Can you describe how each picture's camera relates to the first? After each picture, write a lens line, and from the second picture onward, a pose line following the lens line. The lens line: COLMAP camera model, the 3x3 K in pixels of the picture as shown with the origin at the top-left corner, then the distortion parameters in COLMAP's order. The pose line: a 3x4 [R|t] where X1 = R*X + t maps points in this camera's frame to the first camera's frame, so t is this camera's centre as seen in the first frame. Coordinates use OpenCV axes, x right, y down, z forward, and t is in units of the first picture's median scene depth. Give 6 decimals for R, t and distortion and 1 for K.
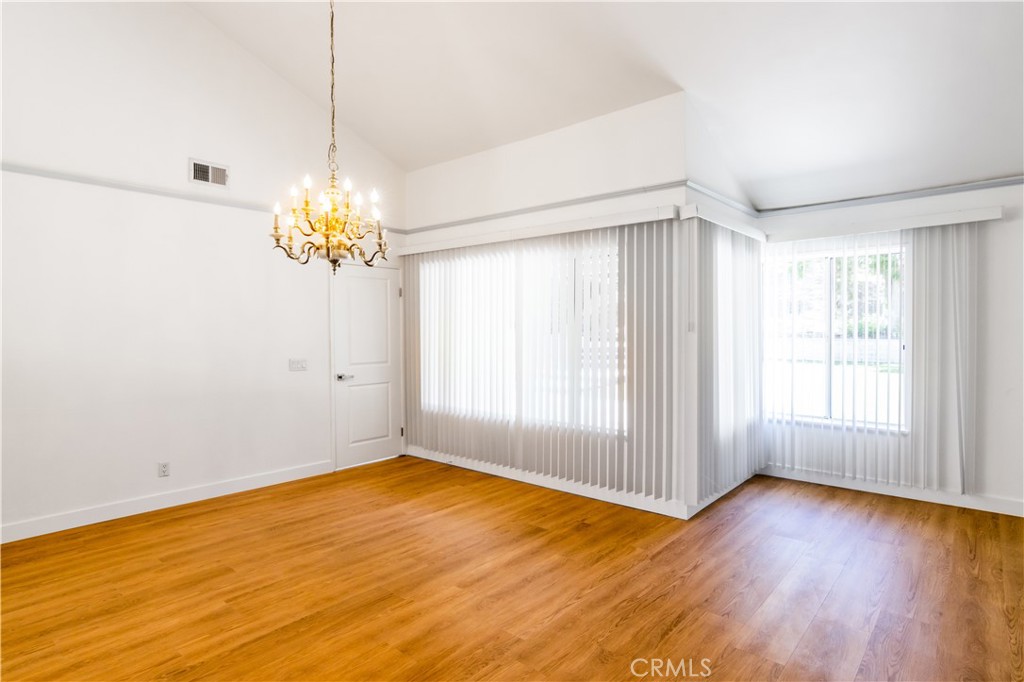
lens RADIAL K [[537.6, 0, 513.5], [0, 537.6, 333.2], [0, 0, 1]] dist [-0.015627, 0.001813]
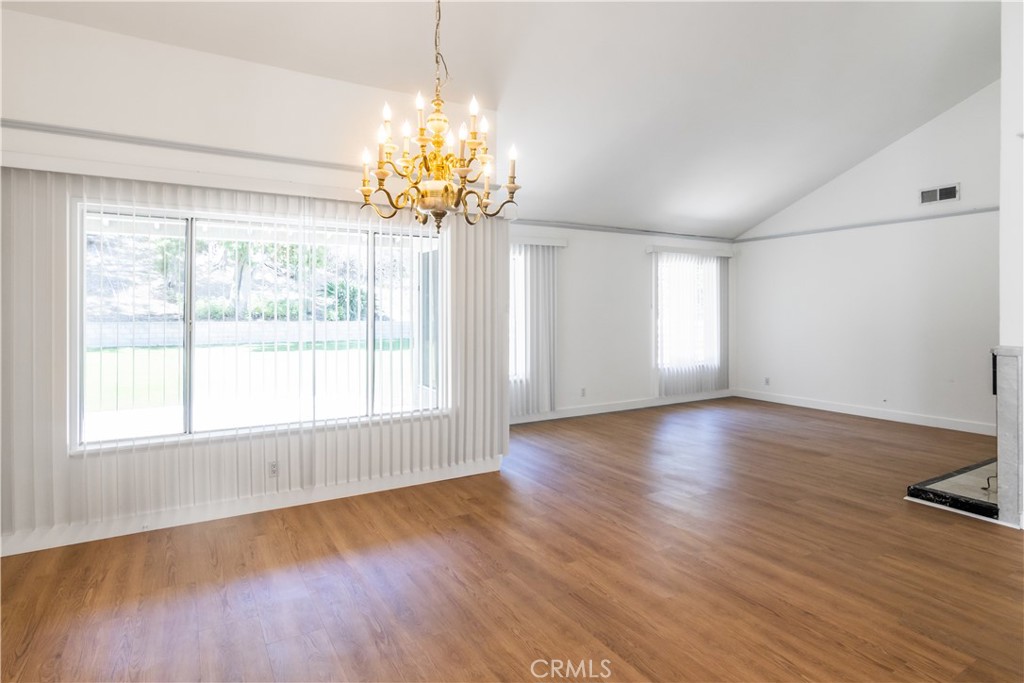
lens RADIAL K [[537.6, 0, 537.4], [0, 537.6, 312.6], [0, 0, 1]] dist [-0.015627, 0.001813]
pose [[0.330611, -0.007267, 0.943739, -0.809279], [0.012950, 0.999911, 0.003163, -0.013363], [-0.943678, 0.011175, 0.330676, 0.517500]]
